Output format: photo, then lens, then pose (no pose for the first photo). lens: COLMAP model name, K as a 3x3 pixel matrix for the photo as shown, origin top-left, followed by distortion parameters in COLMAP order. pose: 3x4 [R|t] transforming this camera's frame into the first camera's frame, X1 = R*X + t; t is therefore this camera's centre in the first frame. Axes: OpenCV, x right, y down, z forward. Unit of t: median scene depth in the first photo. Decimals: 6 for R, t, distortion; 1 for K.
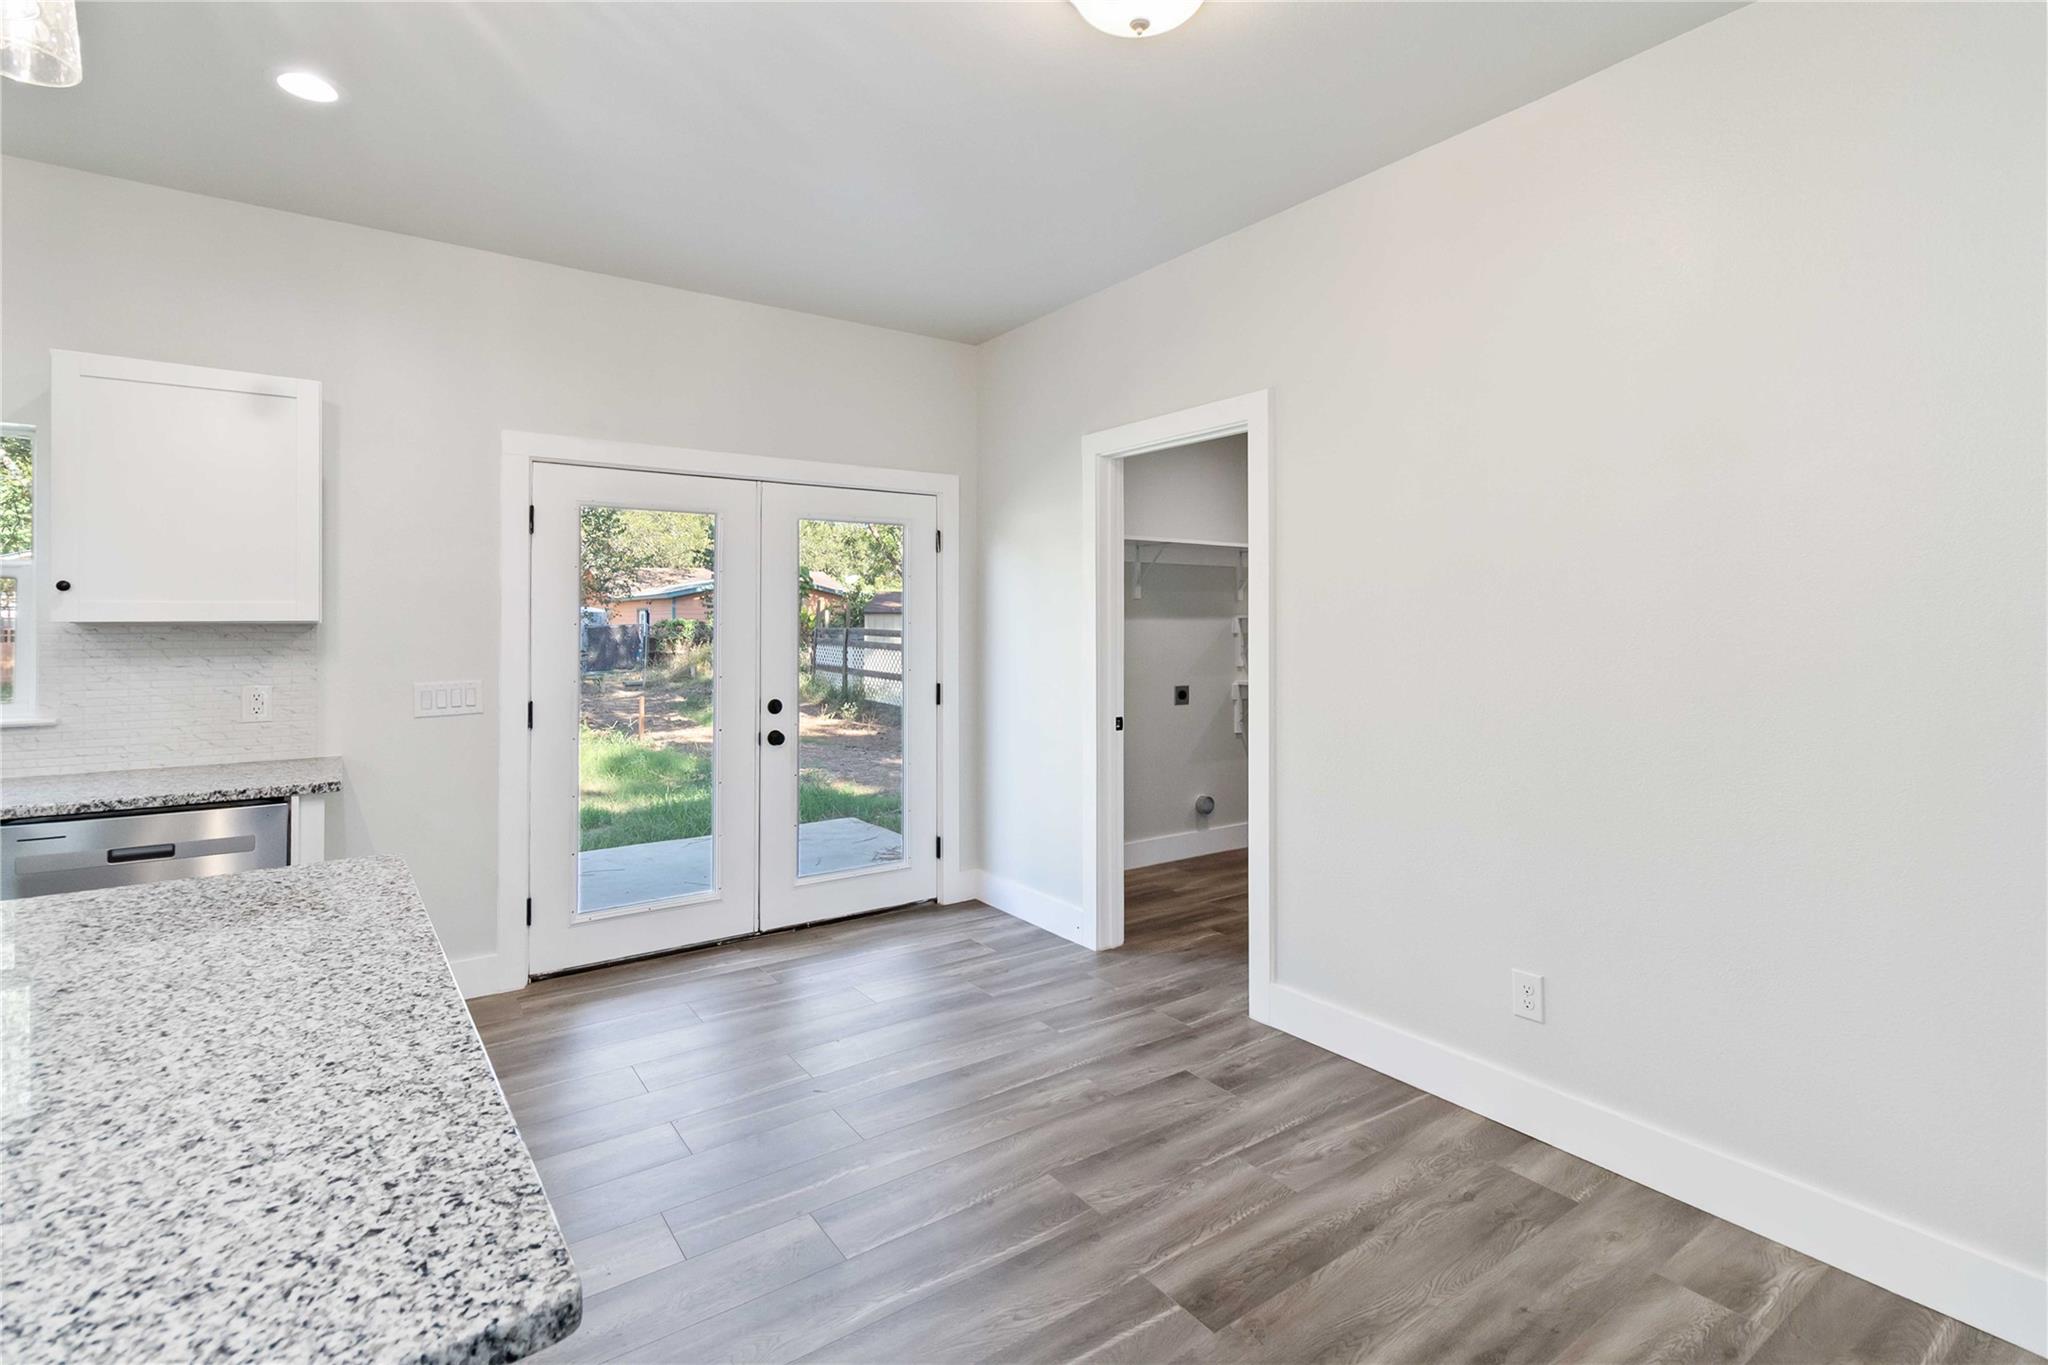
lens RADIAL K [[964.5, 0, 1023.6], [0, 964.5, 610.6], [0, 0, 1]] dist [0.000137, -0.000542]
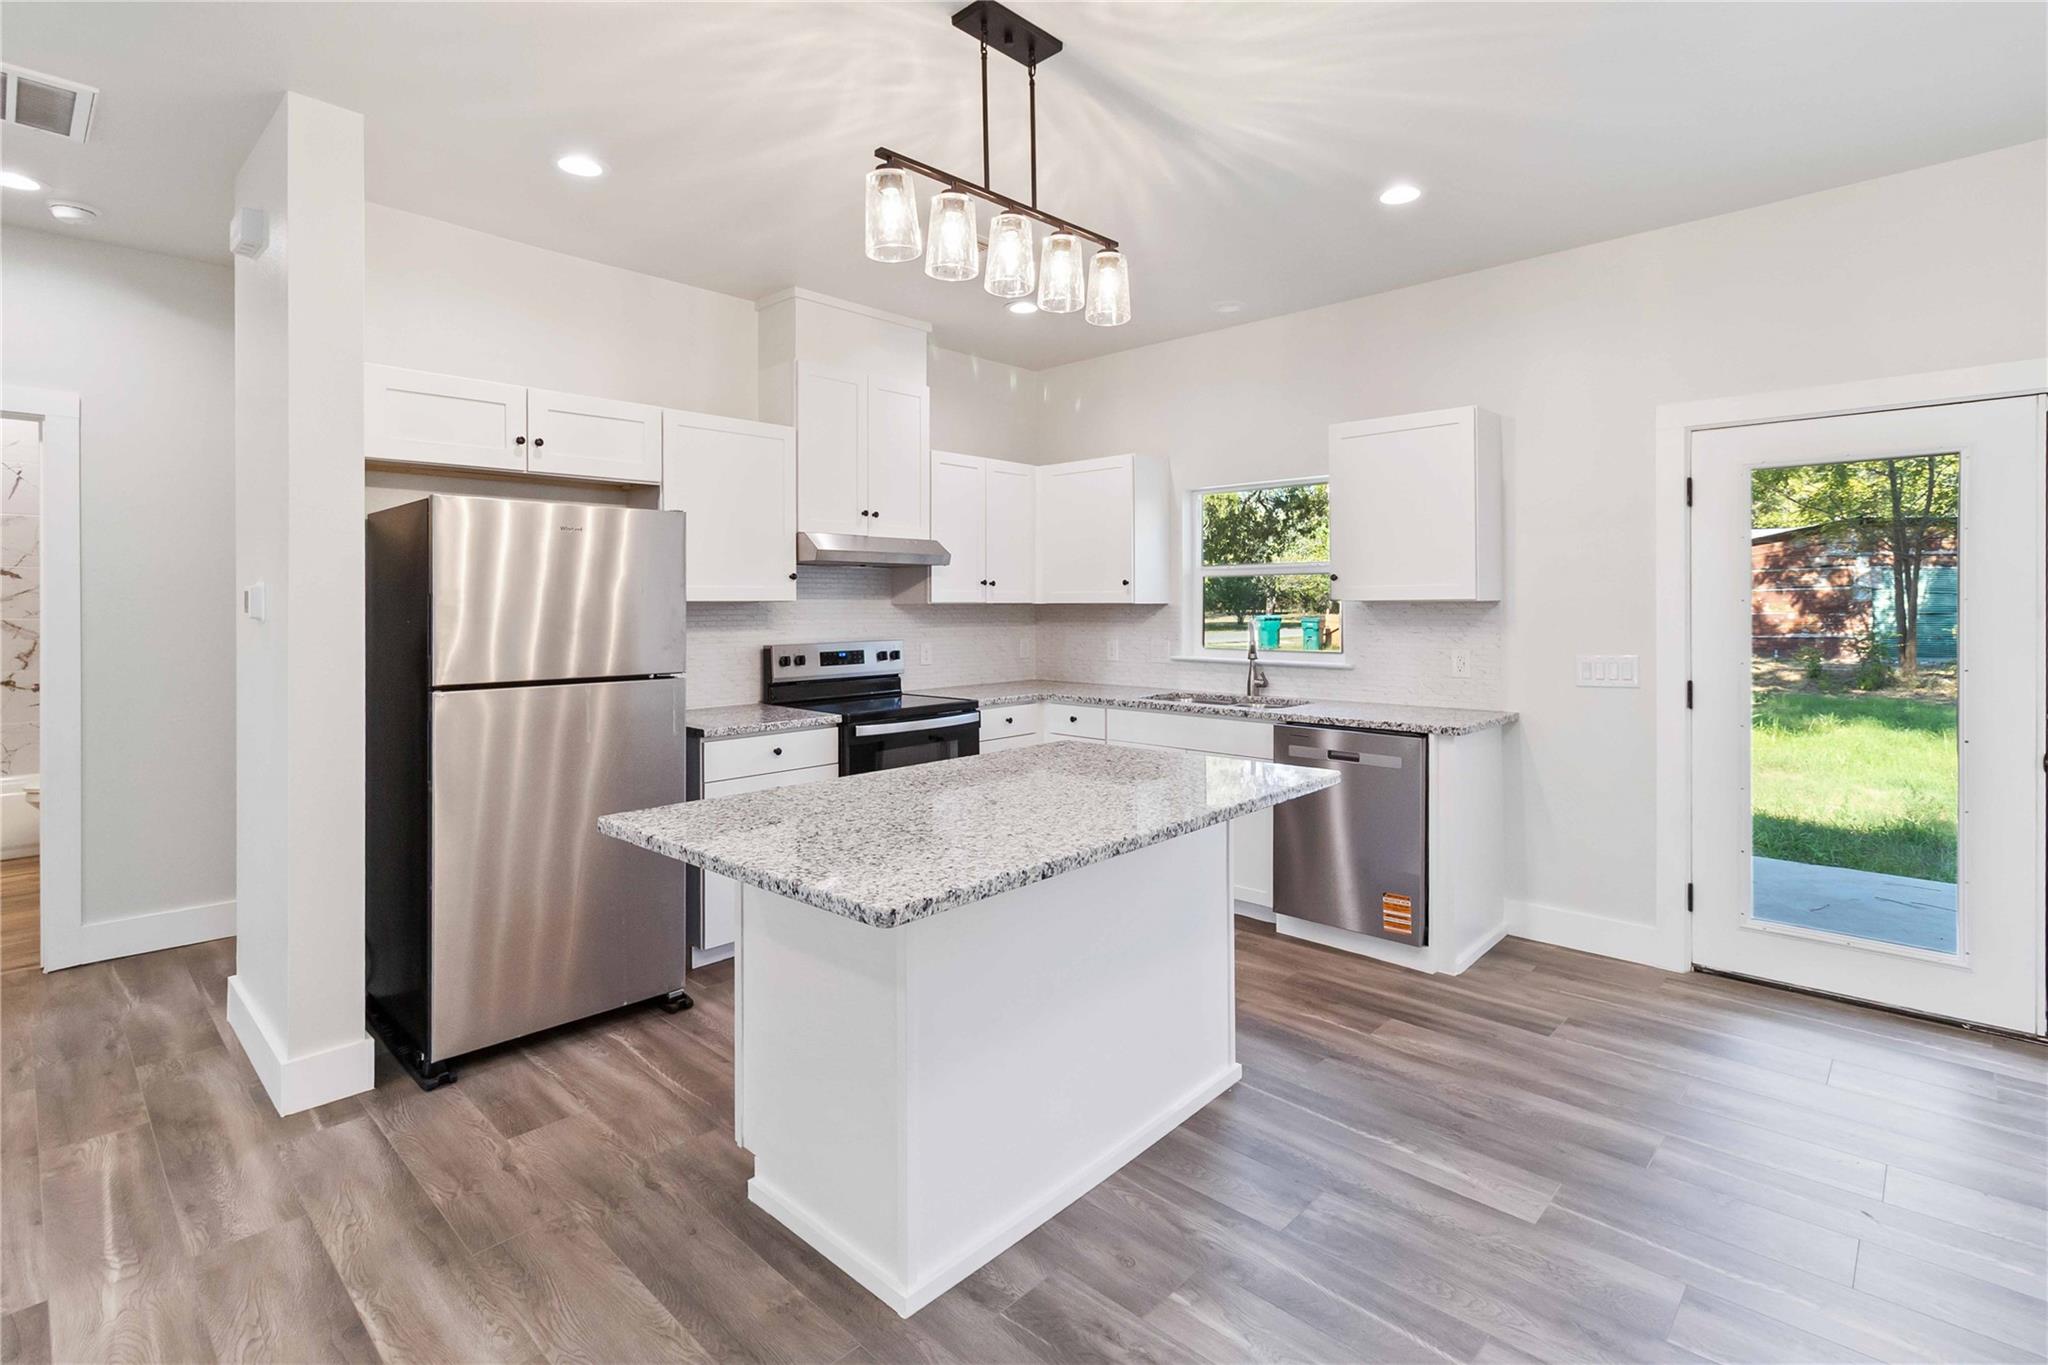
lens RADIAL K [[964.5, 0, 1023.6], [0, 964.5, 610.6], [0, 0, 1]] dist [0.000137, -0.000542]
pose [[0.191696, 0.006646, -0.981432, 0.279353], [0.018135, 0.999782, 0.010313, 0.001825], [0.981287, -0.019775, 0.191533, 0.146832]]
